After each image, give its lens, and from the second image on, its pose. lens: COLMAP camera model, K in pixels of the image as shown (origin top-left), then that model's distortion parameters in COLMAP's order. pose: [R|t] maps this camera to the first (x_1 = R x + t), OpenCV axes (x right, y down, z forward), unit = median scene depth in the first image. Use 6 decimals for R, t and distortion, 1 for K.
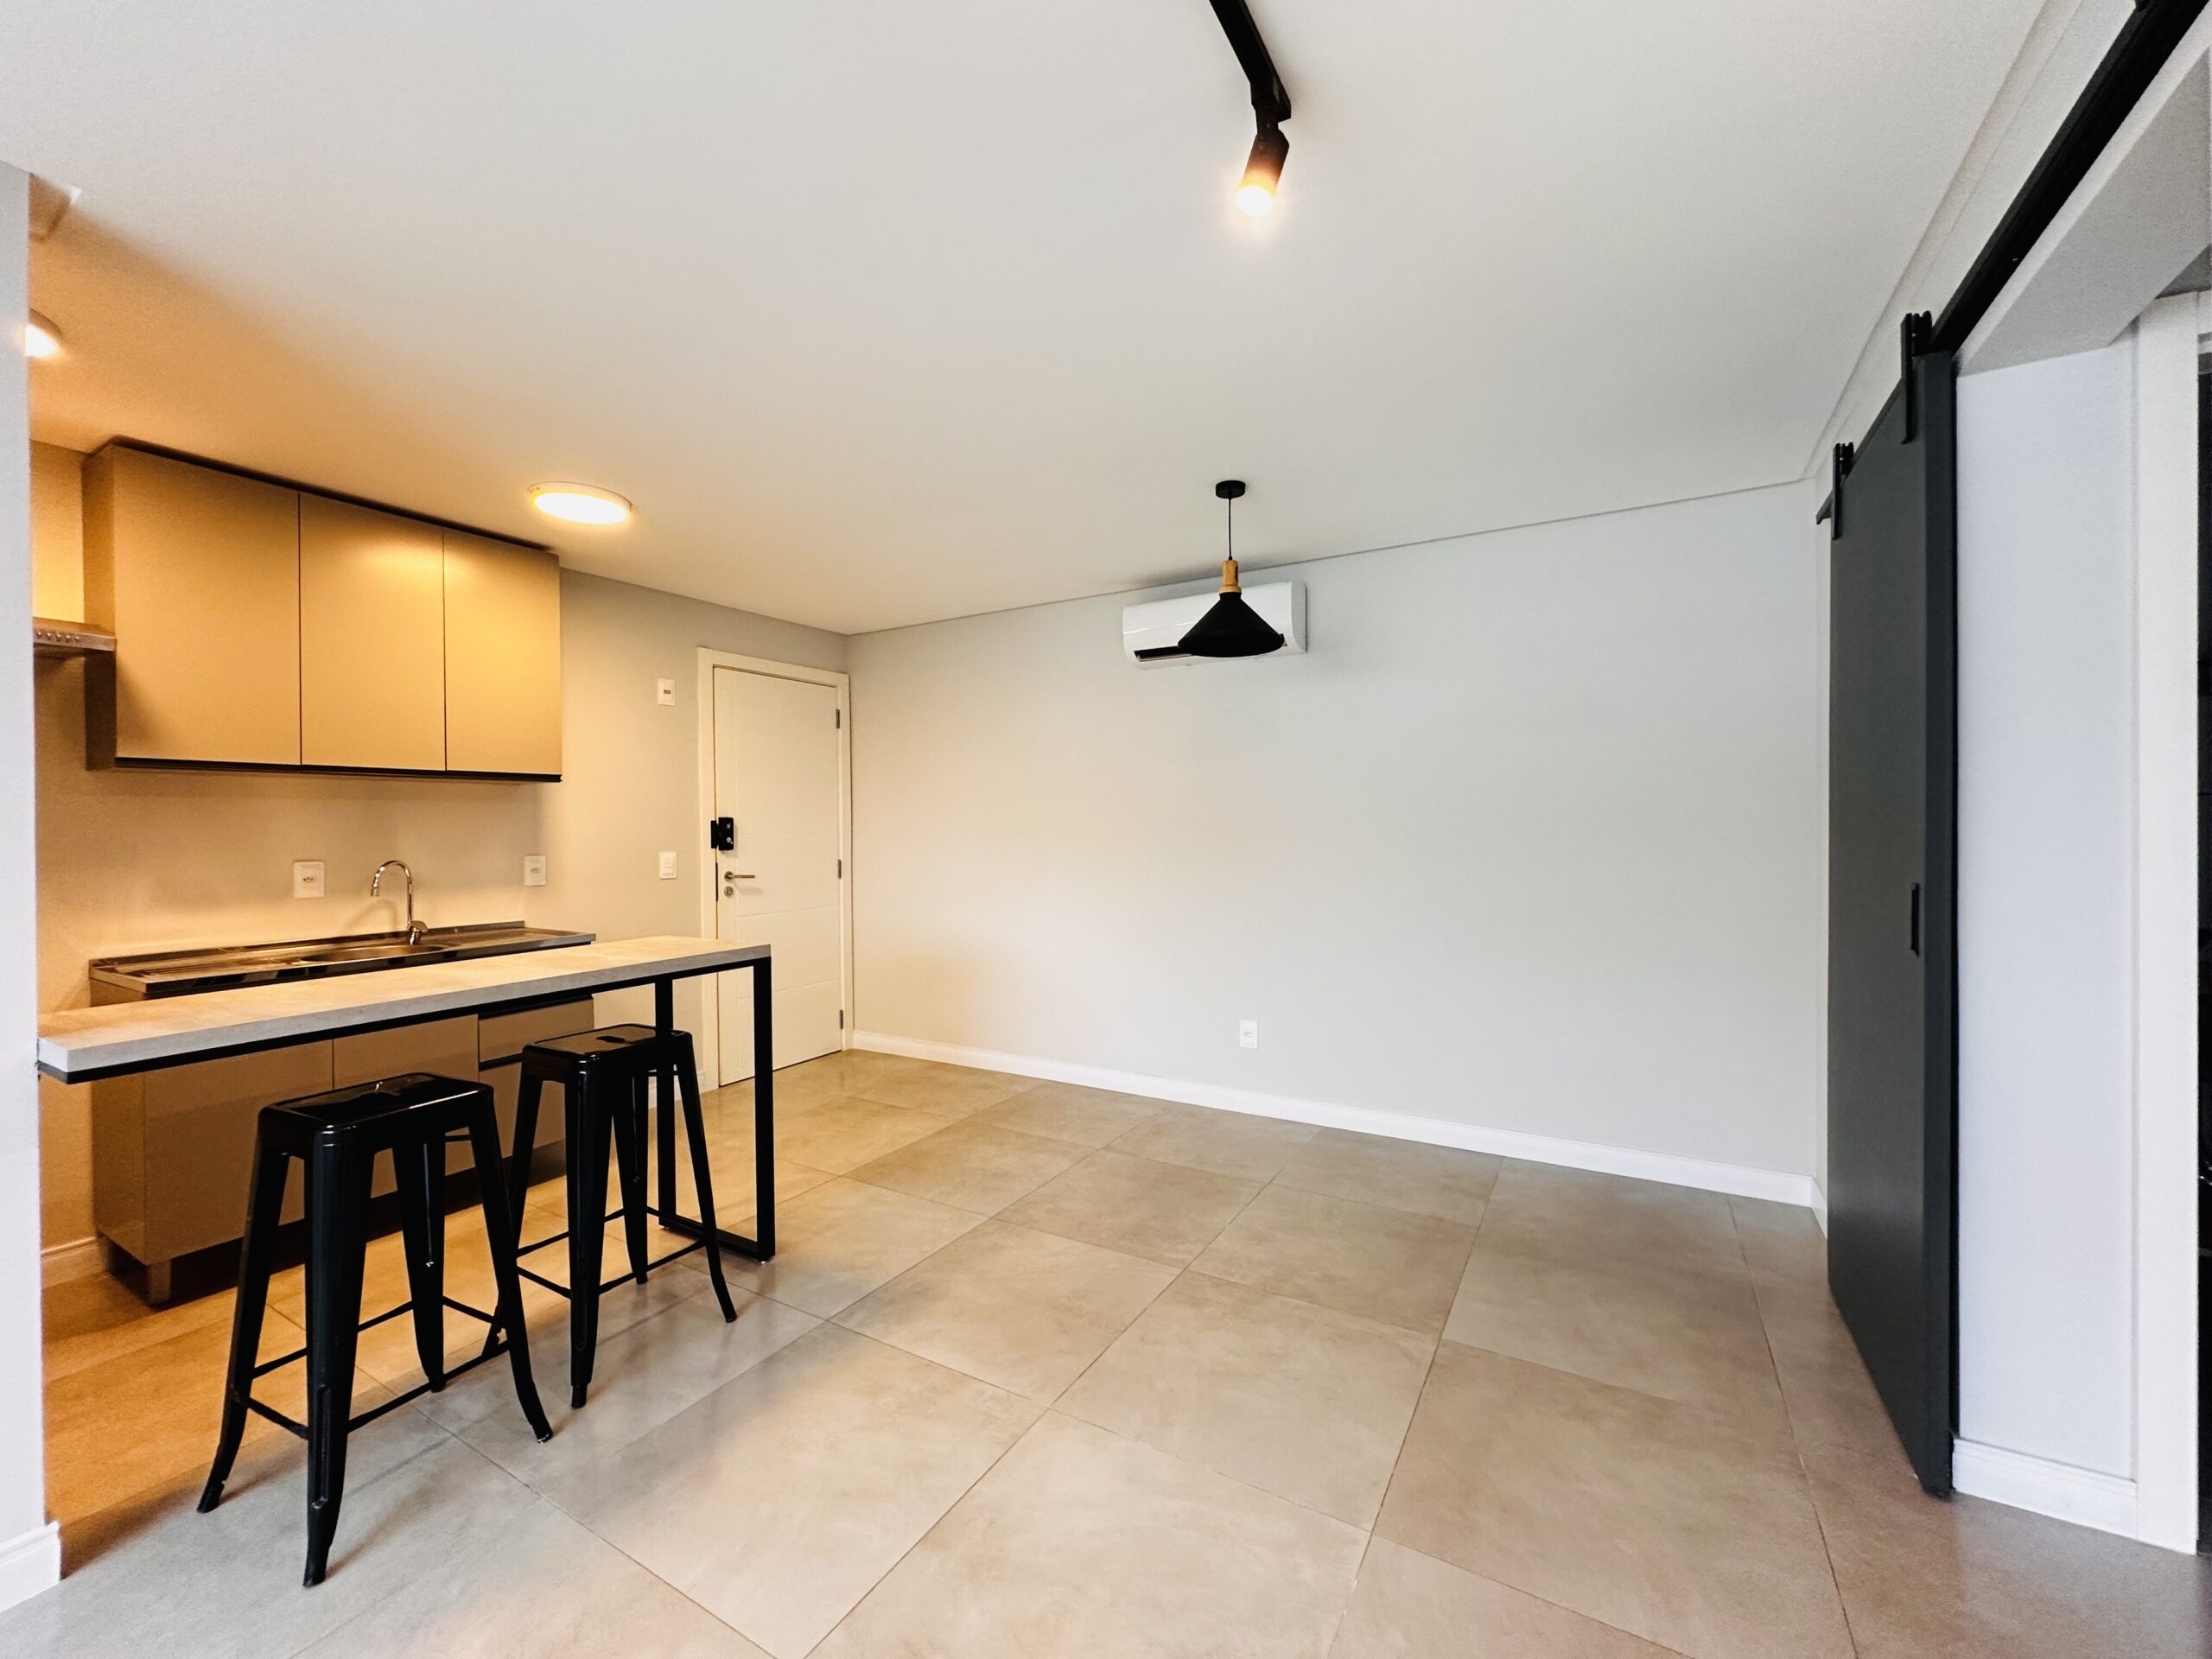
lens RADIAL K [[883.4, 0, 1103.6], [0, 883.4, 828.8], [0, 0, 1]] dist [-0.005132, 0.001435]
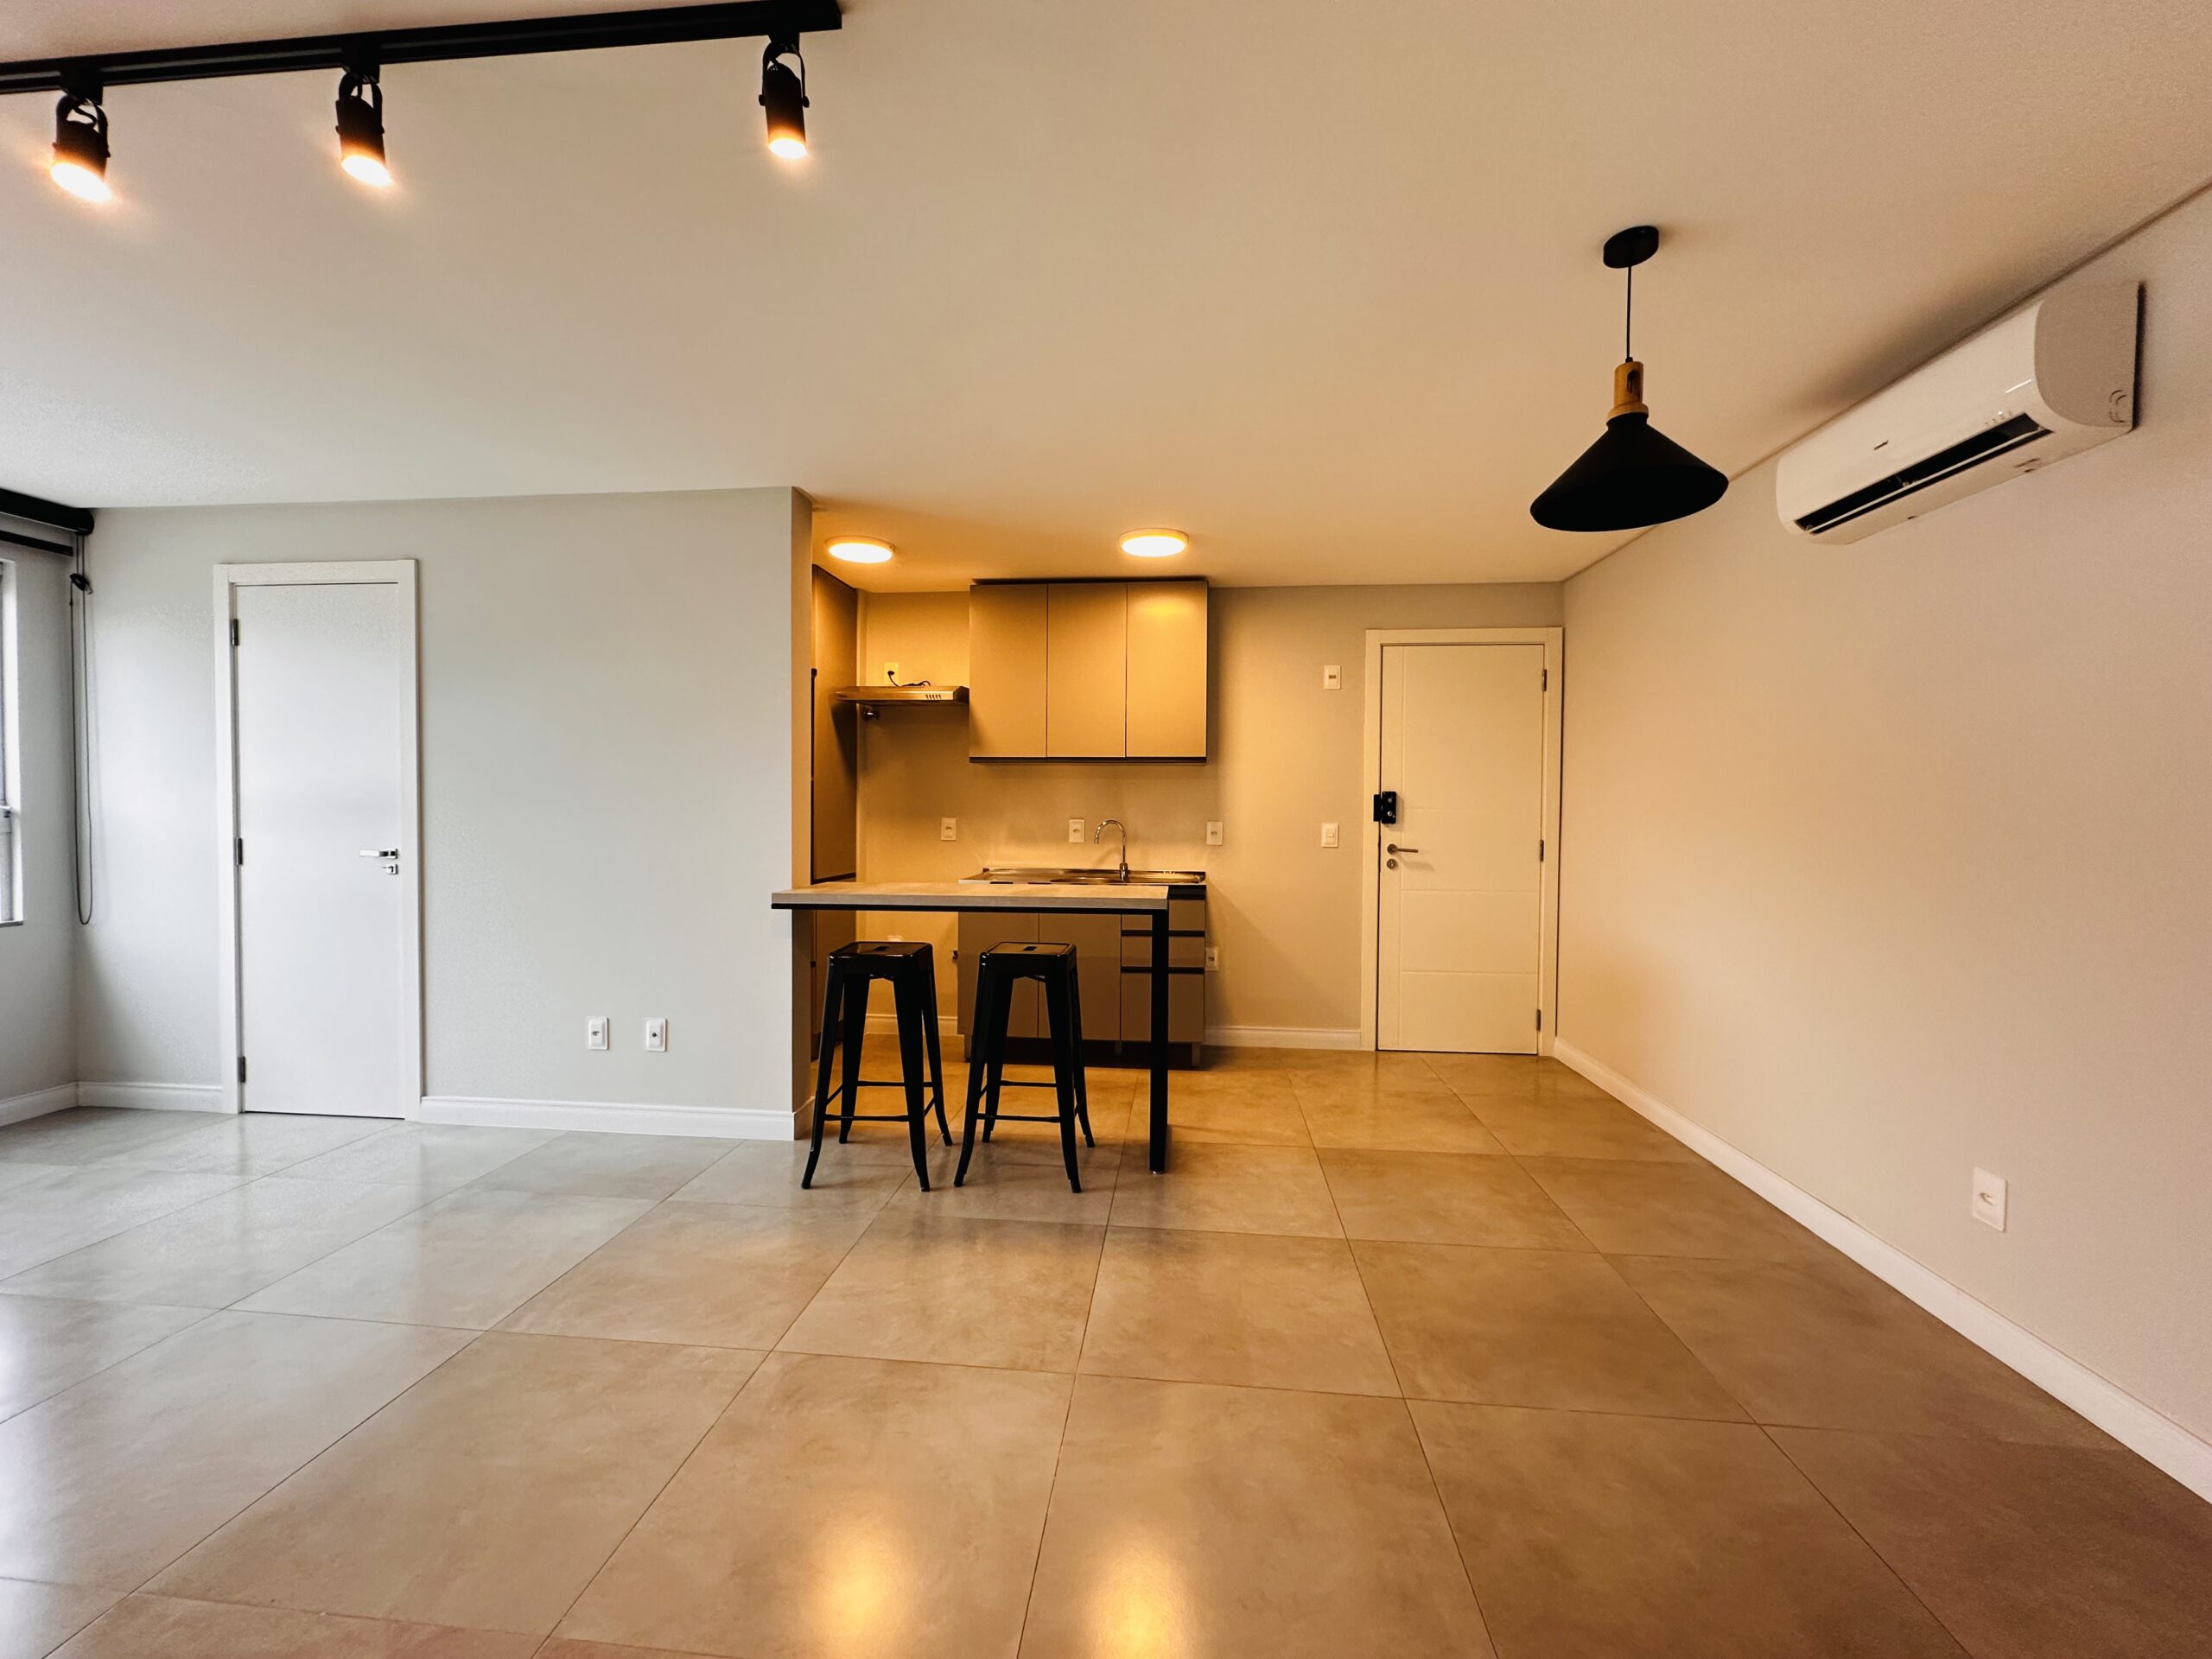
lens RADIAL K [[883.4, 0, 1103.7], [0, 883.4, 829.5], [0, 0, 1]] dist [-0.005132, 0.001435]
pose [[0.415654, 0.034389, -0.908872, 0.538103], [-0.016011, 0.999407, 0.030492, 0.007324], [0.909382, 0.001878, 0.415958, 0.395305]]
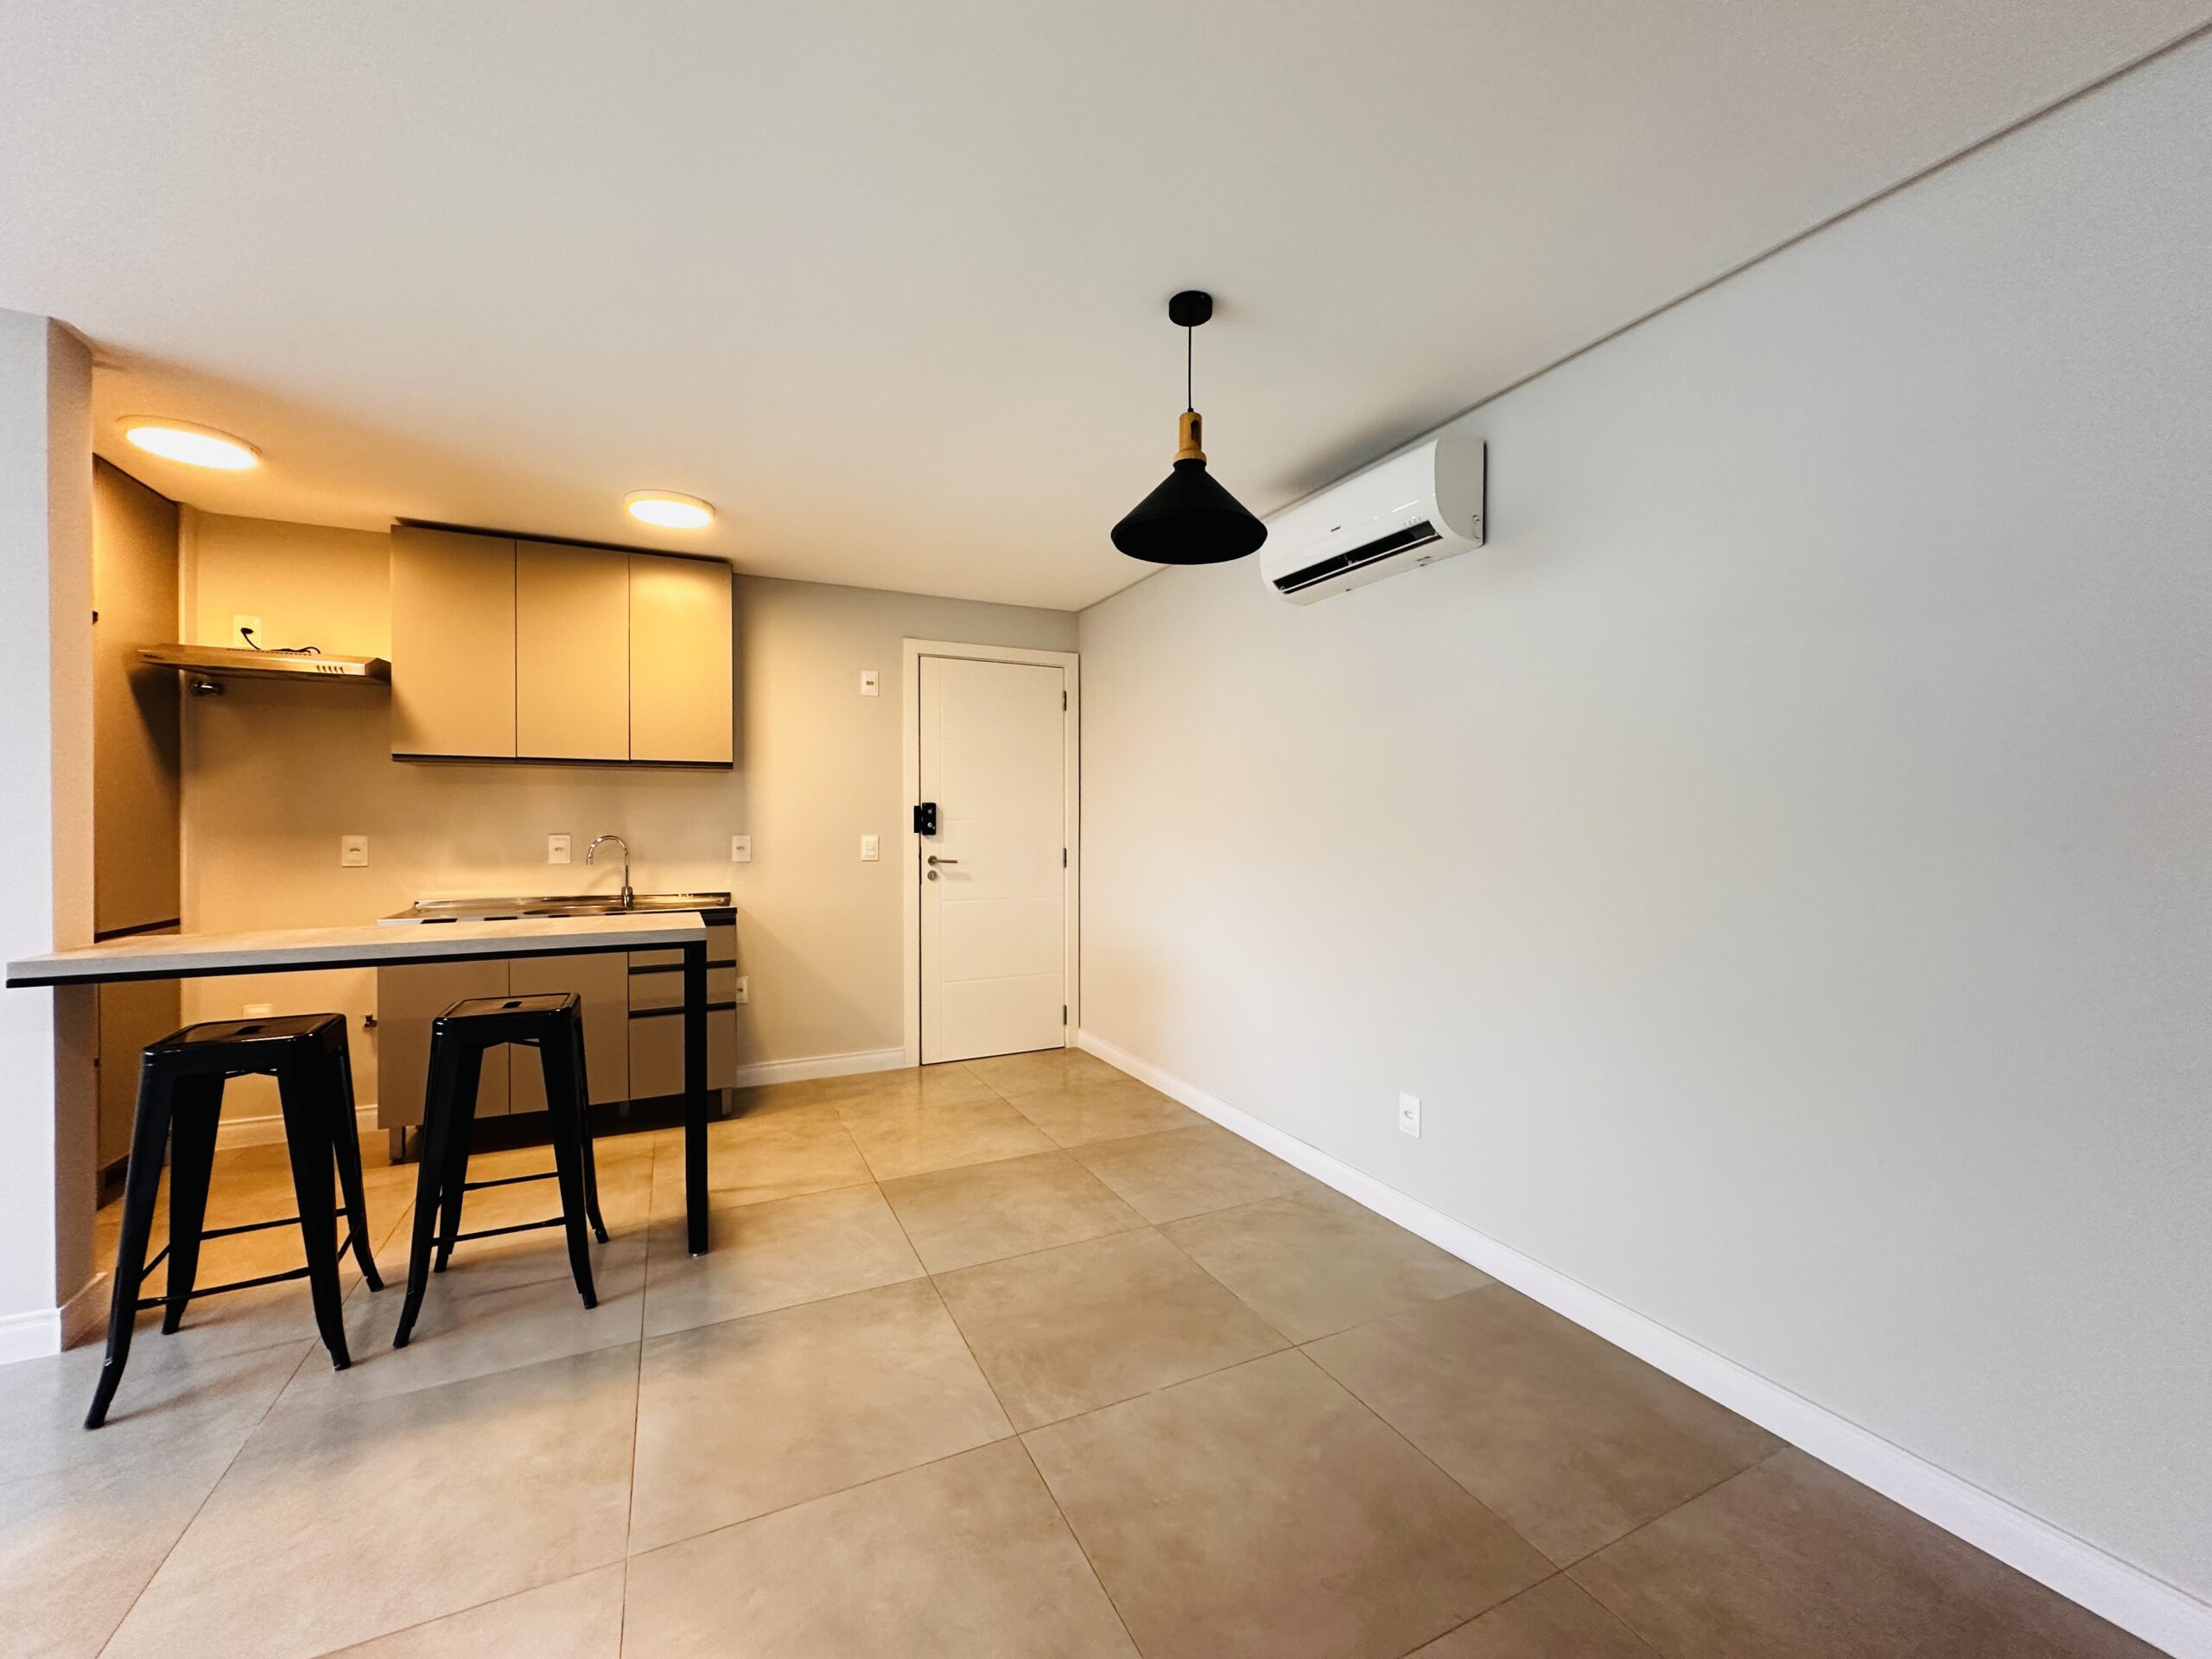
lens RADIAL K [[883.4, 0, 1103.1], [0, 883.4, 829.3], [0, 0, 1]] dist [-0.005132, 0.001435]
pose [[0.830921, 0.014906, -0.556191, 0.448929], [-0.011446, 0.999887, 0.009697, 0.007974], [0.556273, -0.001692, 0.830998, 0.384886]]
